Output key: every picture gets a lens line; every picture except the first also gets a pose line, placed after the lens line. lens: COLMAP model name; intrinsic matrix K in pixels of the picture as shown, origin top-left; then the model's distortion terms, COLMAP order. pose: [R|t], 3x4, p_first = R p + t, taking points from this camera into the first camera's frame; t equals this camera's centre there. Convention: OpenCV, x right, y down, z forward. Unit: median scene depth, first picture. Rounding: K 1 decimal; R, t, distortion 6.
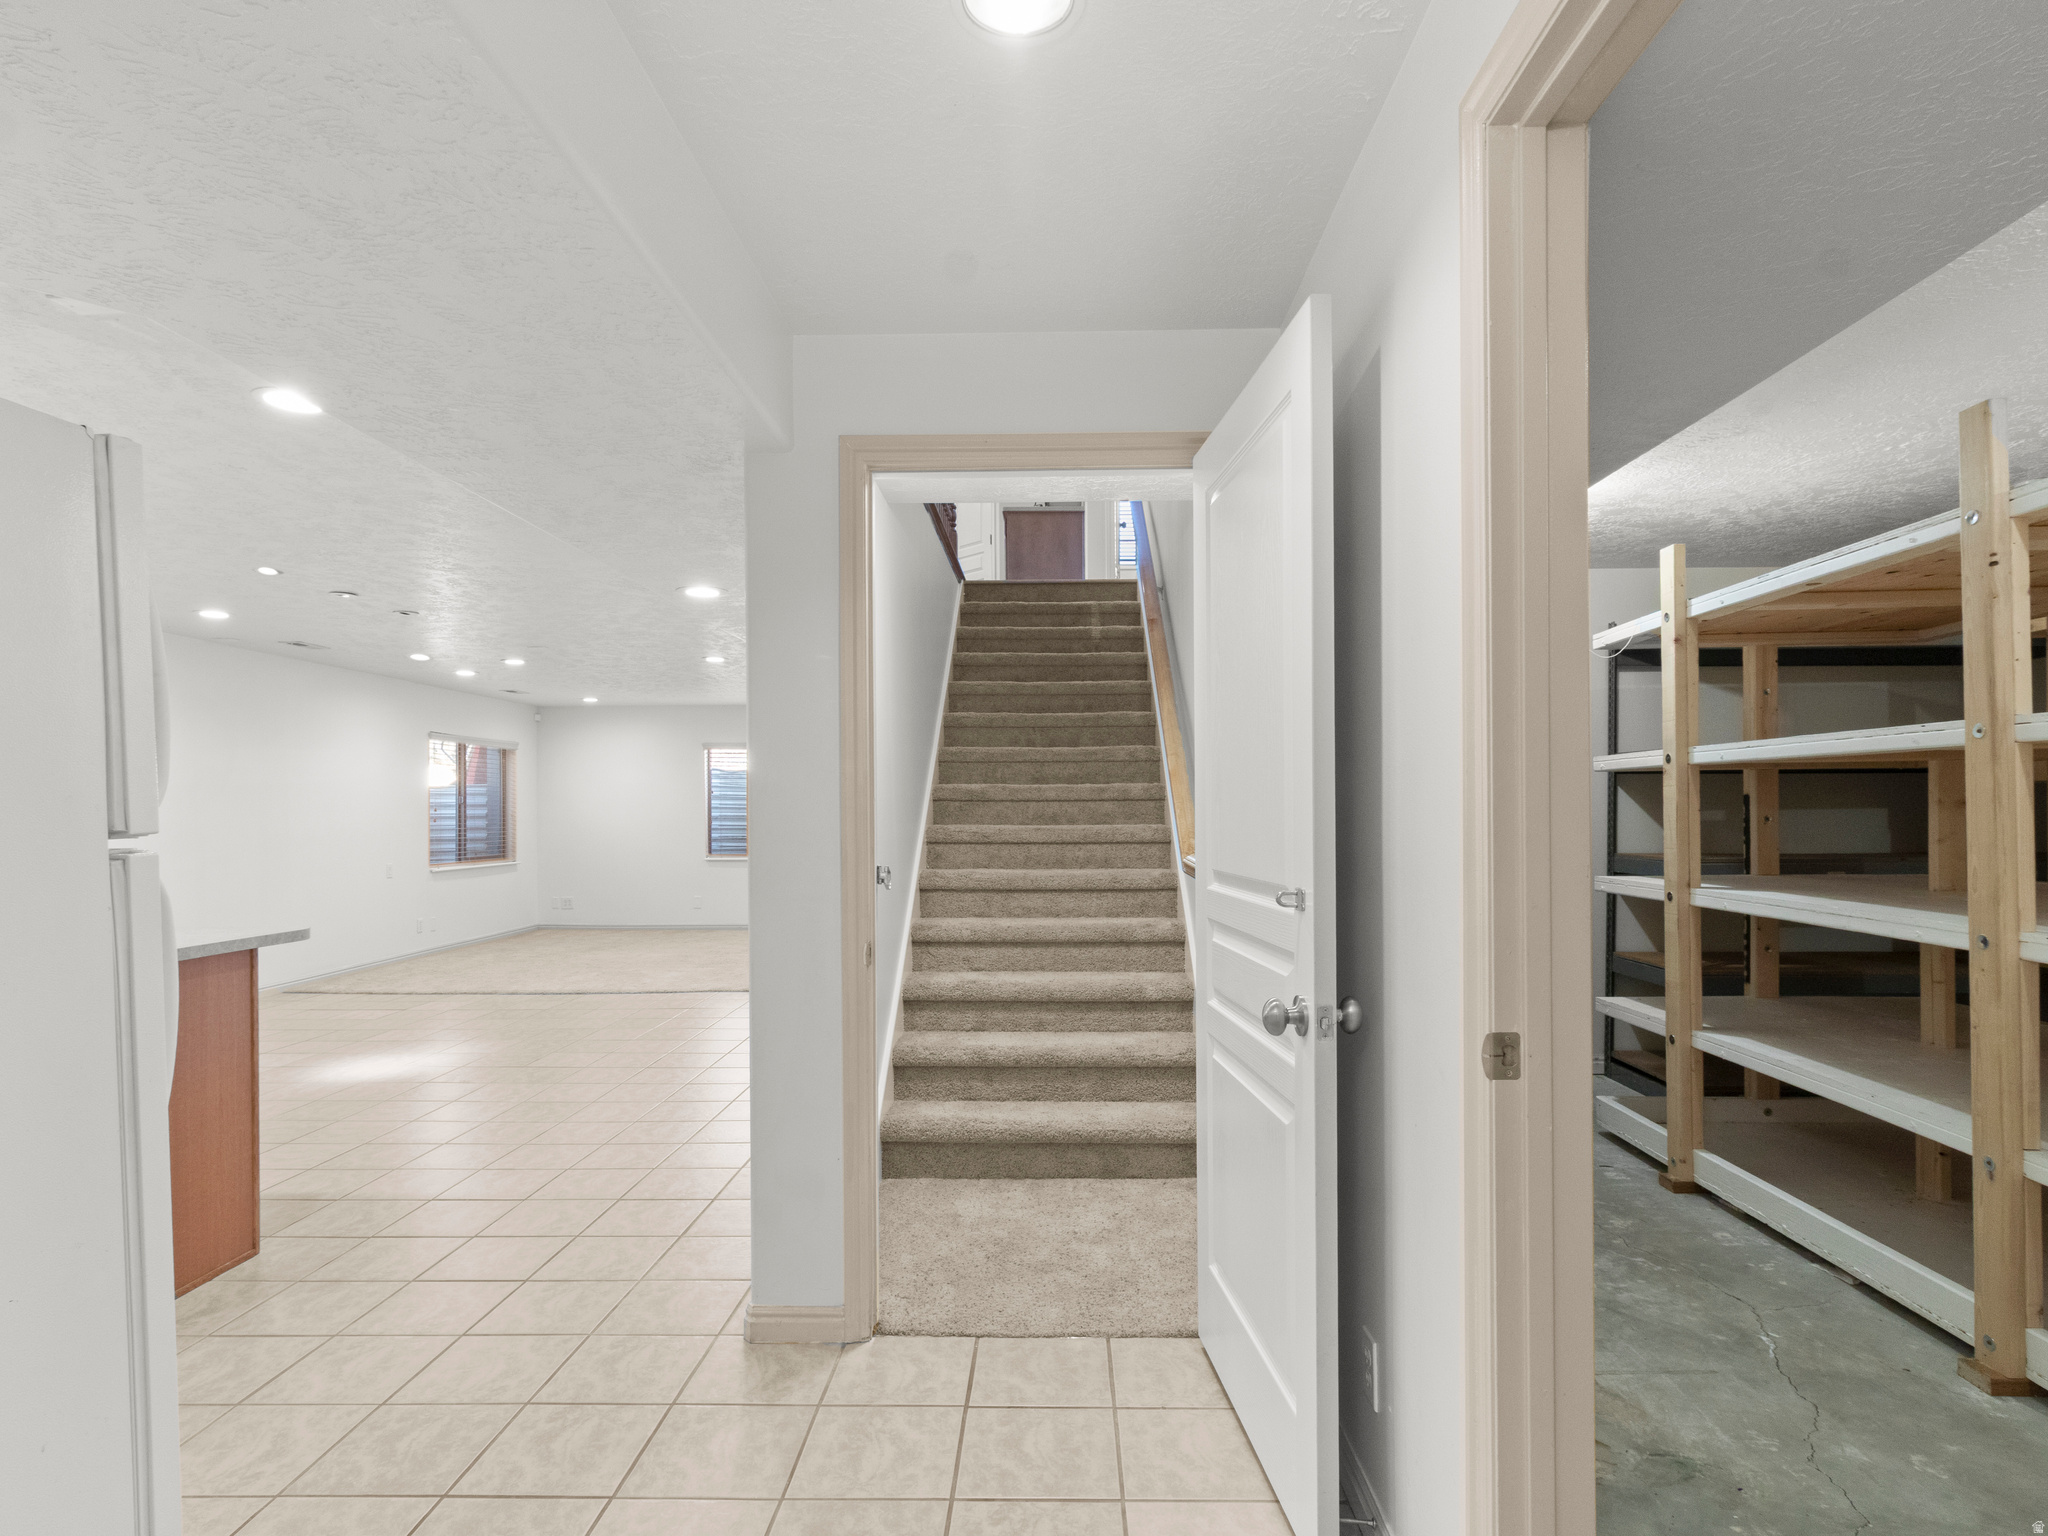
lens RADIAL K [[1134.0, 0, 1056.6], [0, 1134.0, 794.0], [0, 0, 1]] dist [-0.161986, 0.104567]
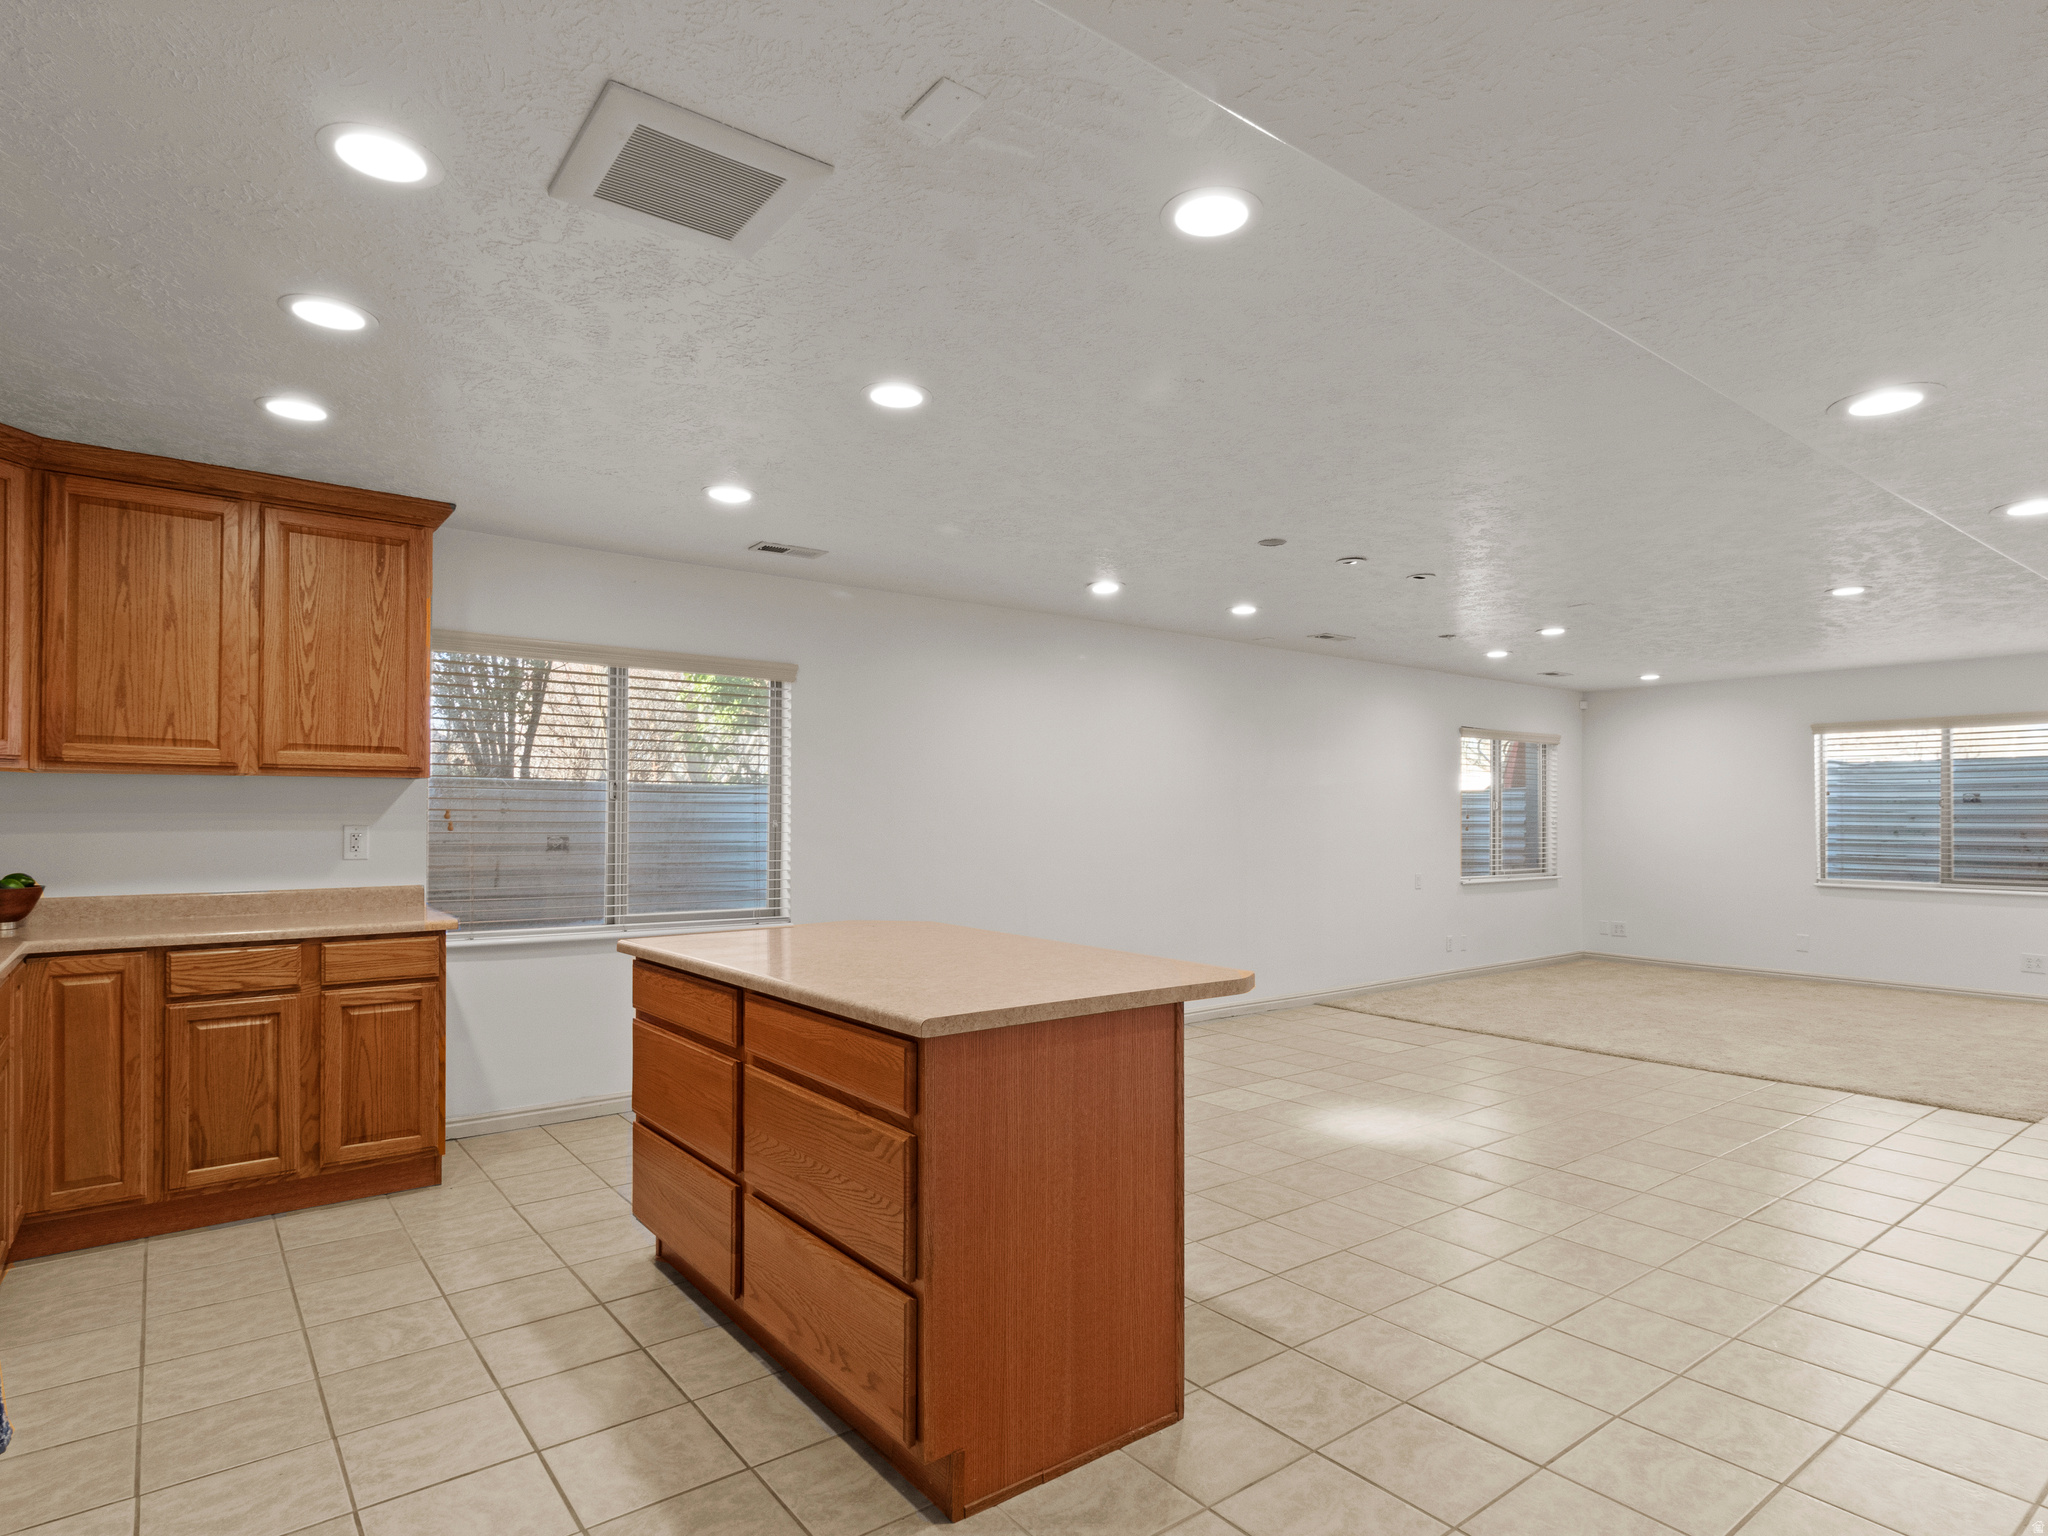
lens RADIAL K [[1134.0, 0, 1056.6], [0, 1134.0, 794.0], [0, 0, 1]] dist [-0.161986, 0.104567]
pose [[0.630756, -0.004485, -0.775968, -0.091623], [-0.002661, 0.999965, -0.007944, 0.005537], [0.775976, 0.007076, 0.630722, 0.191780]]
